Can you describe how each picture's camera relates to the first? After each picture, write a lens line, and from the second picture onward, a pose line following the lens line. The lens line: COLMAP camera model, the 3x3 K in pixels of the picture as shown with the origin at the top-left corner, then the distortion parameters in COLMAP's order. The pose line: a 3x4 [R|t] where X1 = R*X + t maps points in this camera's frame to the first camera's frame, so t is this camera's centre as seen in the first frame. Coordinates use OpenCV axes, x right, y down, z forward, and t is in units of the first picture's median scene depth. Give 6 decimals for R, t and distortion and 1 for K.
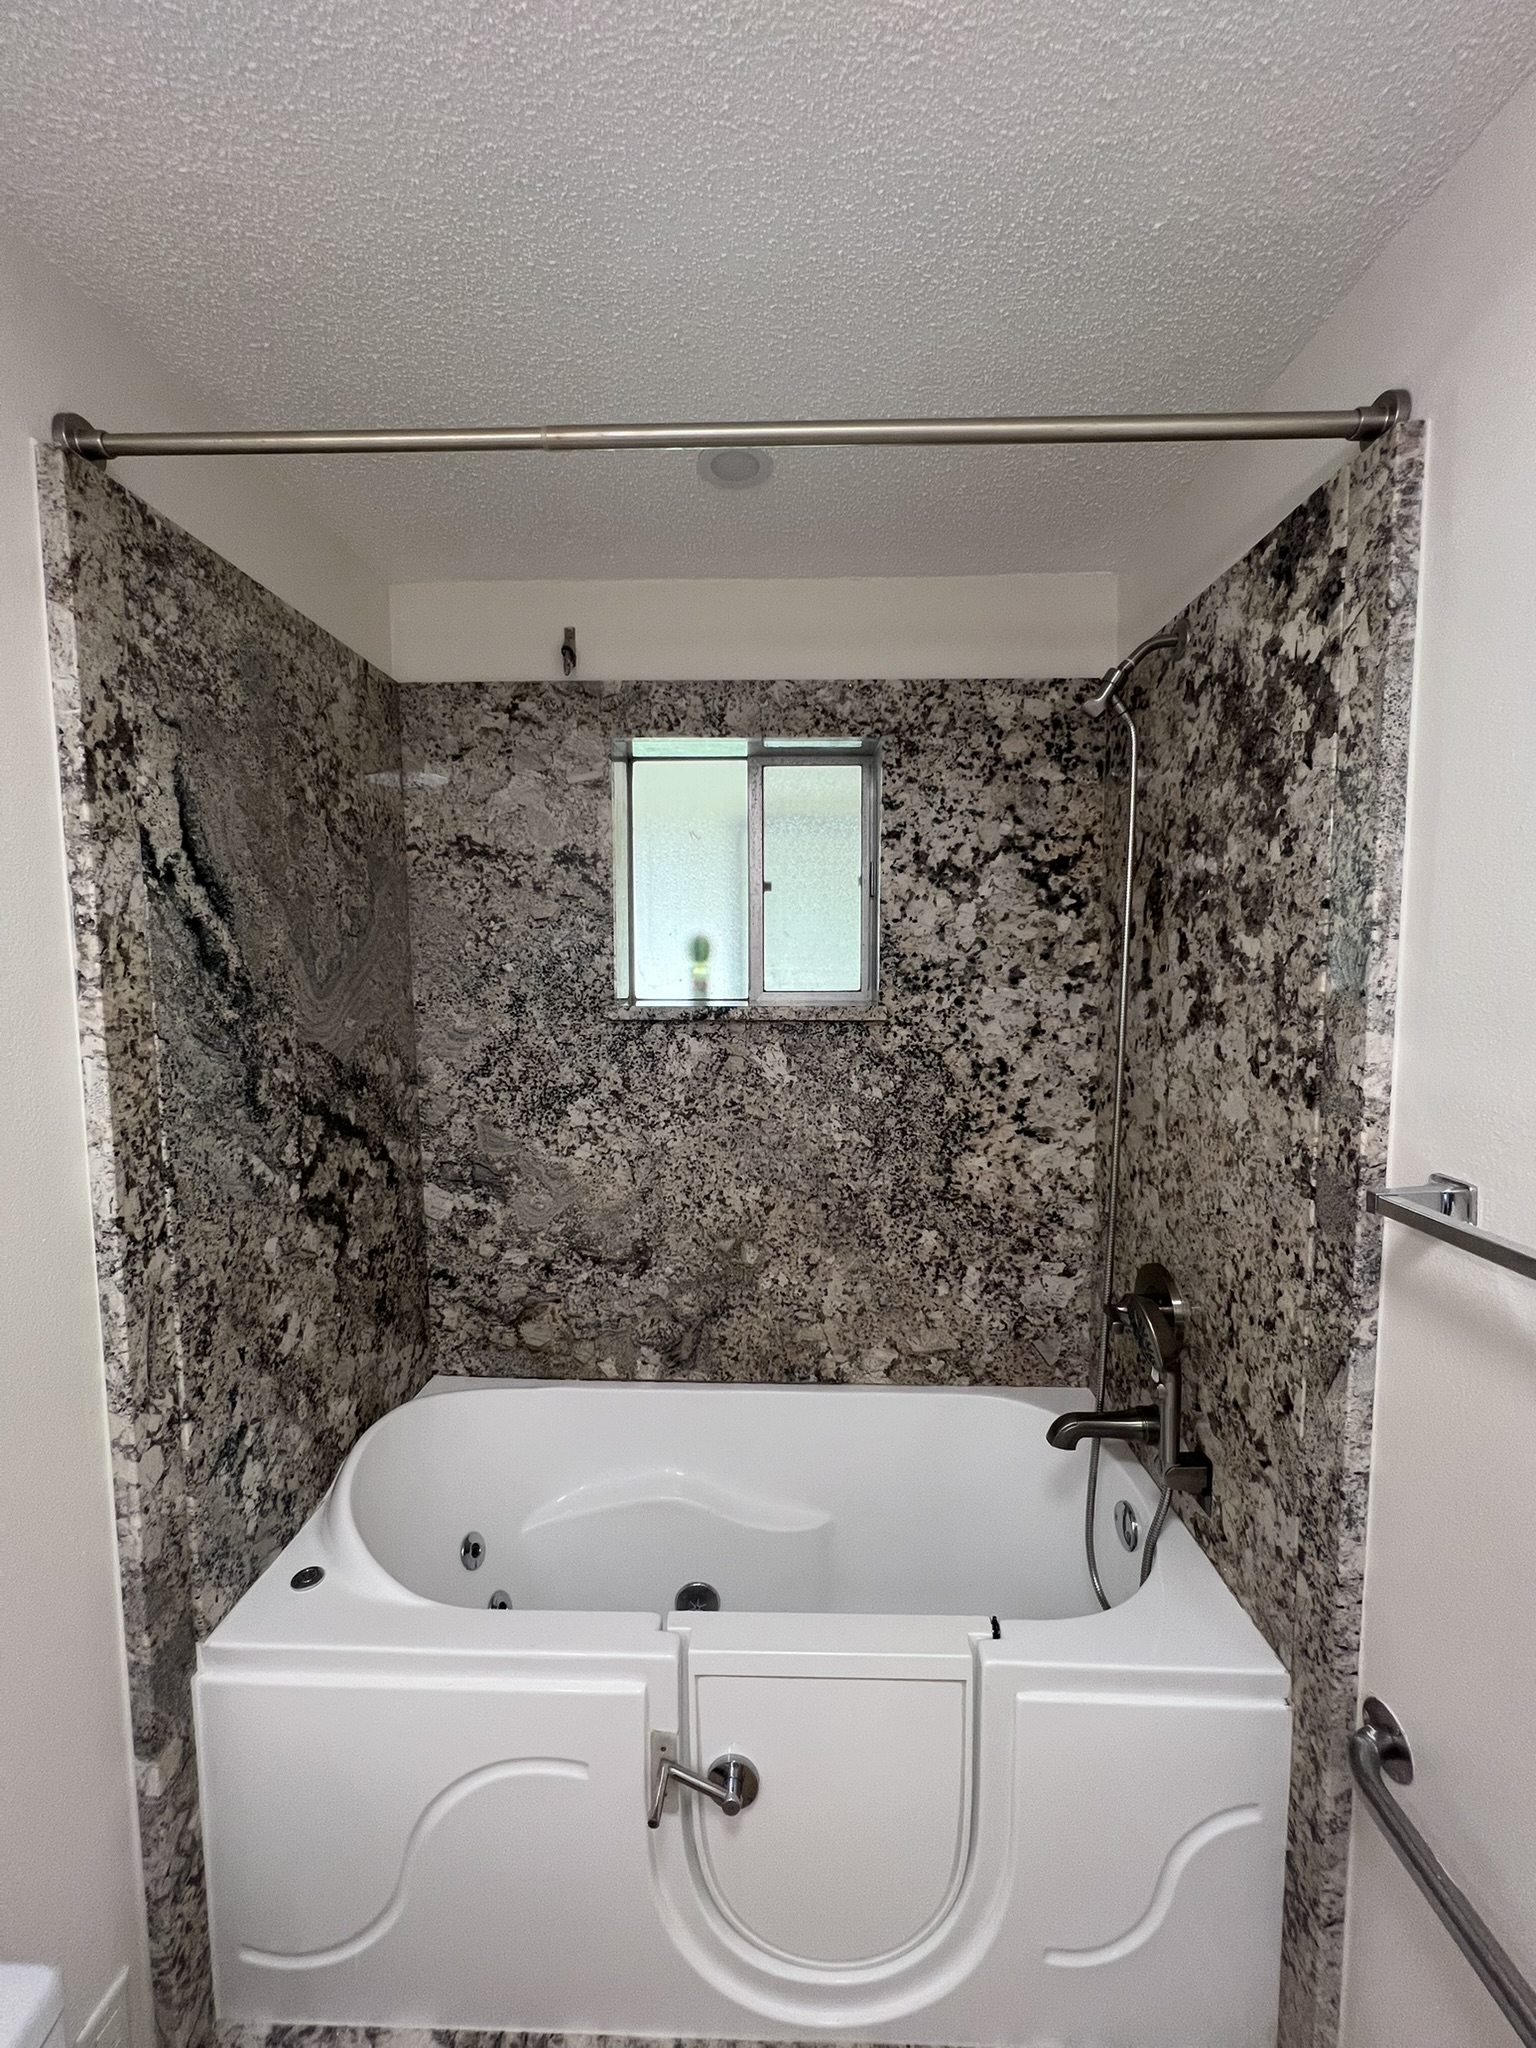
lens RADIAL K [[821.3, 0, 762.8], [0, 821.3, 1031.3], [0, 0, 1]] dist [-0.000091, 0.000642]
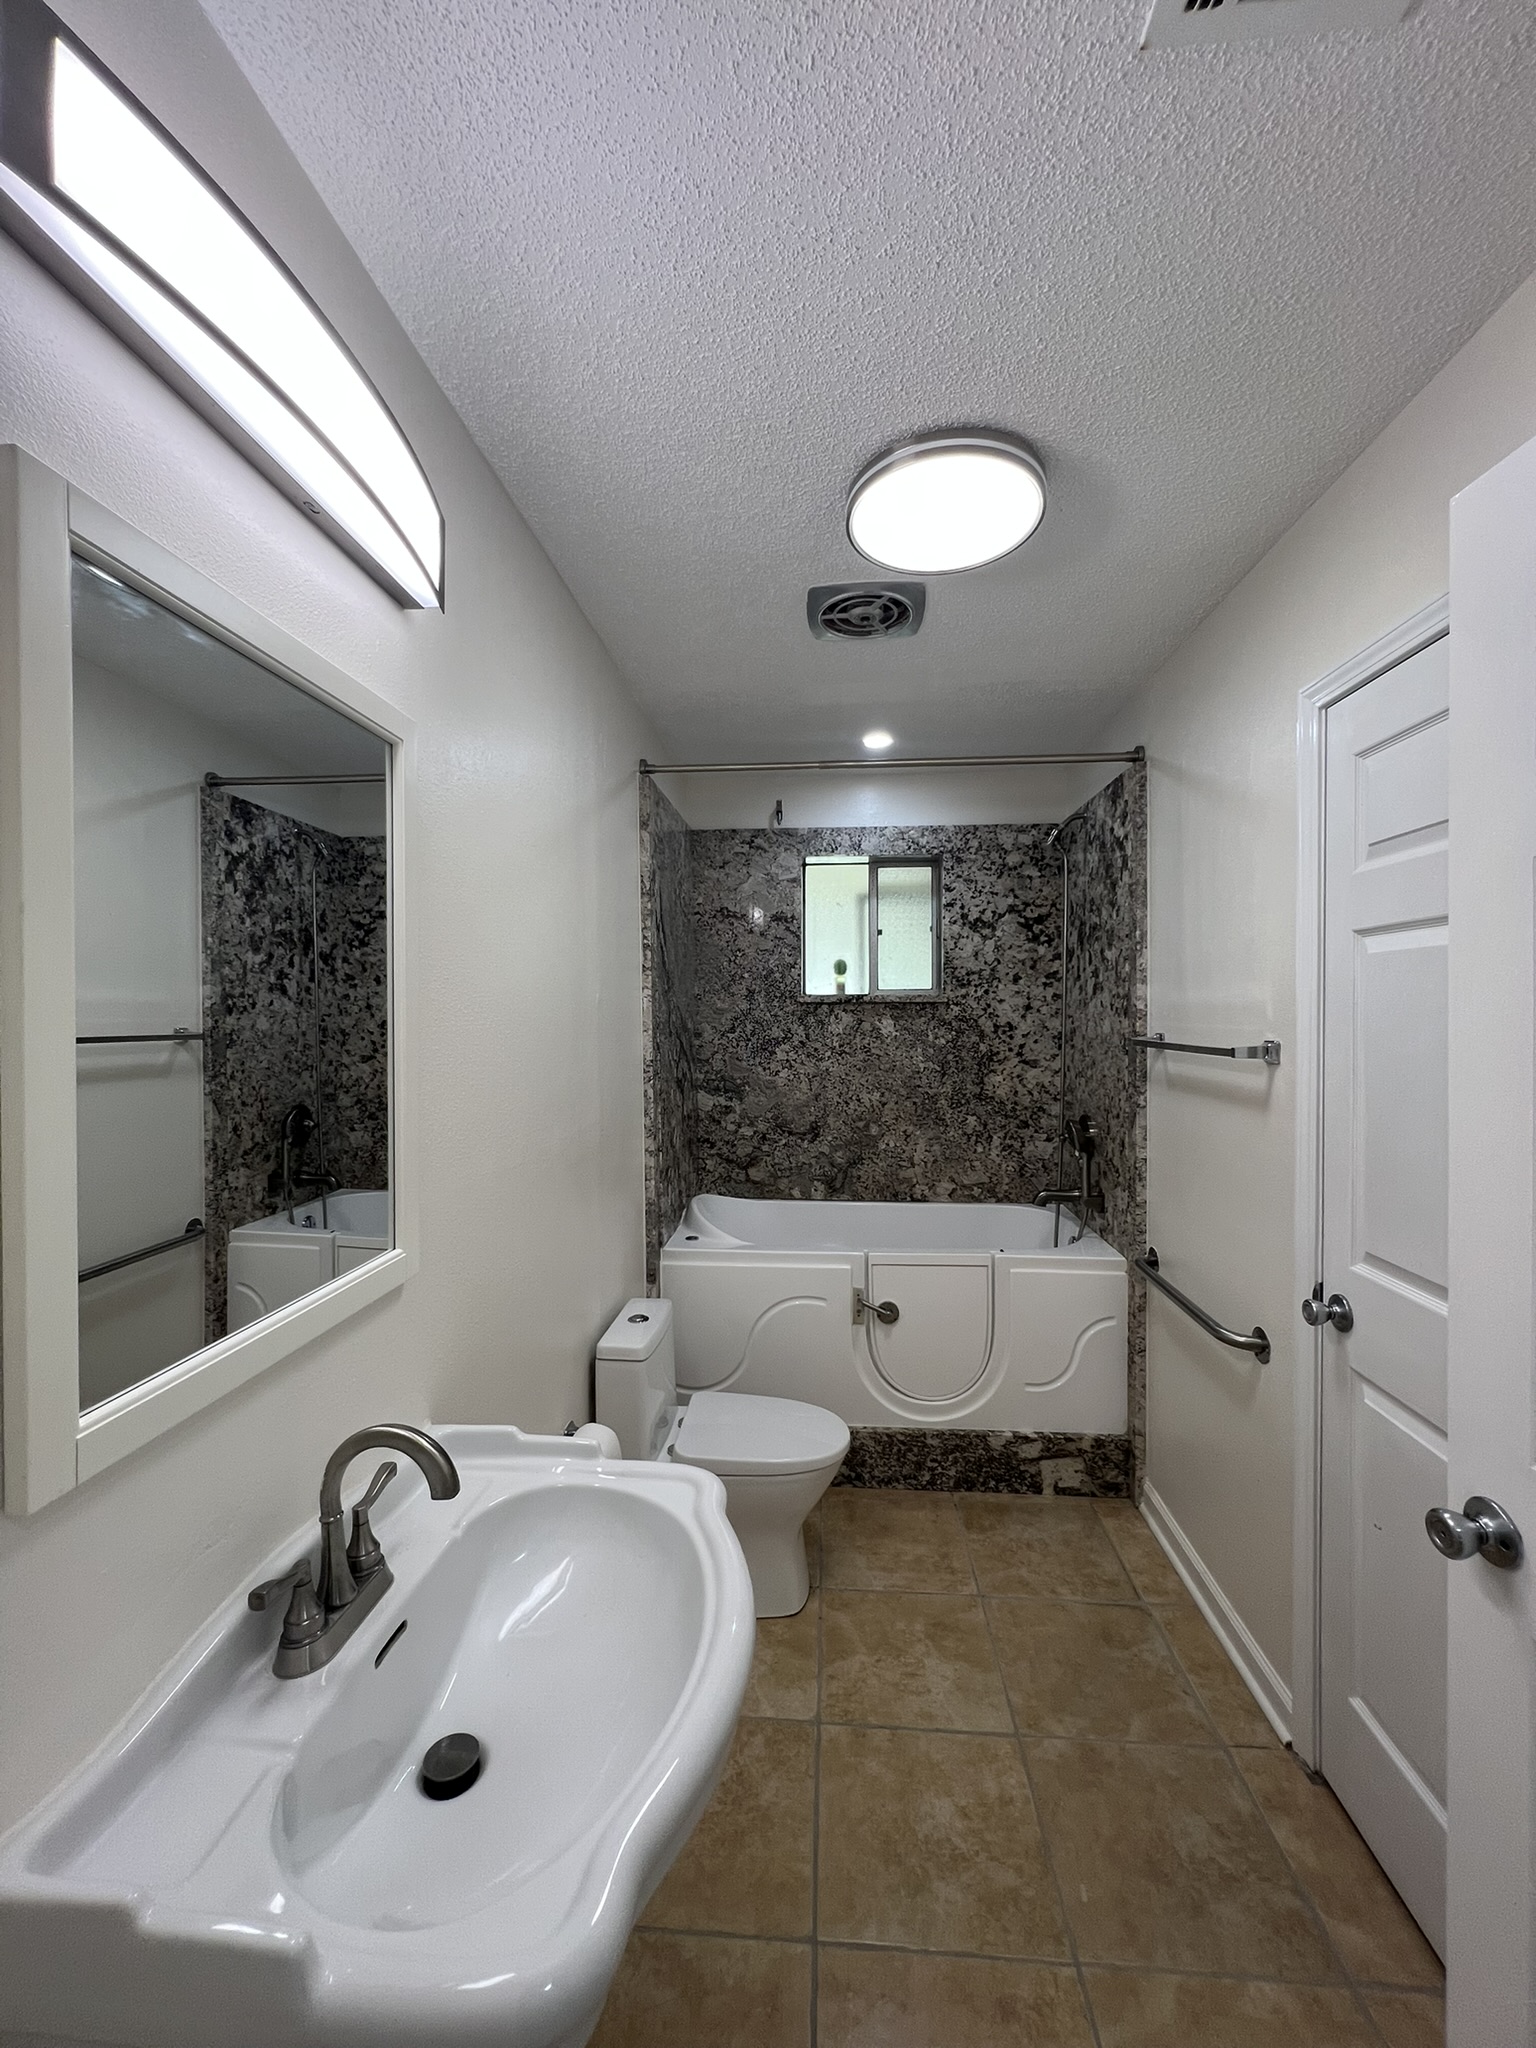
lens RADIAL K [[821.3, 0, 762.8], [0, 821.3, 1031.3], [0, 0, 1]] dist [-0.000091, 0.000642]
pose [[0.998500, -0.001293, -0.054734, -0.168572], [-0.001983, 0.998211, -0.059752, 0.166552], [0.054713, 0.059771, 0.996712, -0.893700]]
